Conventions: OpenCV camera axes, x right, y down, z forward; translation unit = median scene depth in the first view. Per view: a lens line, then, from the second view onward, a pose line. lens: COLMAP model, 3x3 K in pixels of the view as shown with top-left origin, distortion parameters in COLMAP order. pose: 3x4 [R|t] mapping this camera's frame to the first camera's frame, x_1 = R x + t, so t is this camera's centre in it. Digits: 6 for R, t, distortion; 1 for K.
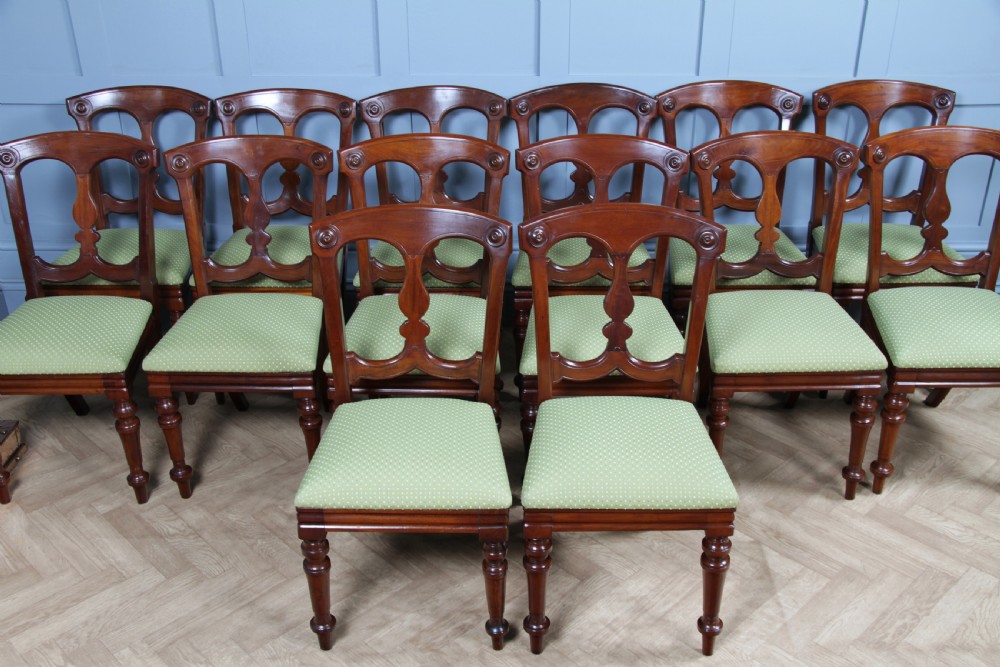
lens RADIAL K [[1537.3, 0, 500.0], [0, 1537.3, 333.5], [0, 0, 1]] dist [0.031802, 0.735569]
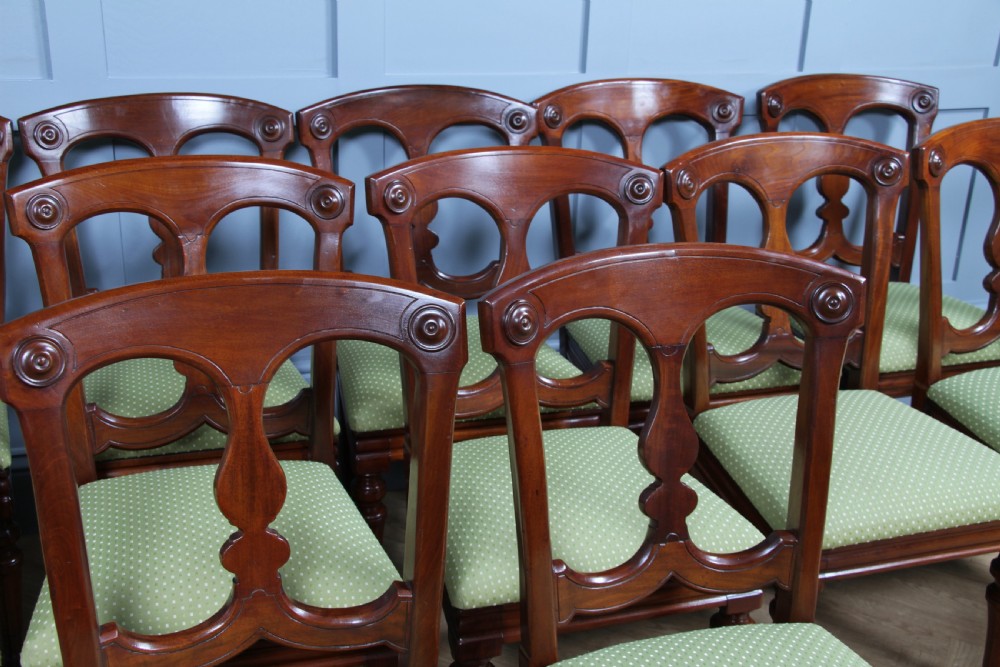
lens RADIAL K [[1292.1, 0, 503.5], [0, 1292.1, 331.5], [0, 0, 1]] dist [-0.022380, 0.439903]
pose [[0.934173, -0.076656, 0.348488, -0.104890], [0.107488, 0.991740, -0.069987, -0.029539], [-0.340244, 0.102838, 0.934697, 0.565300]]
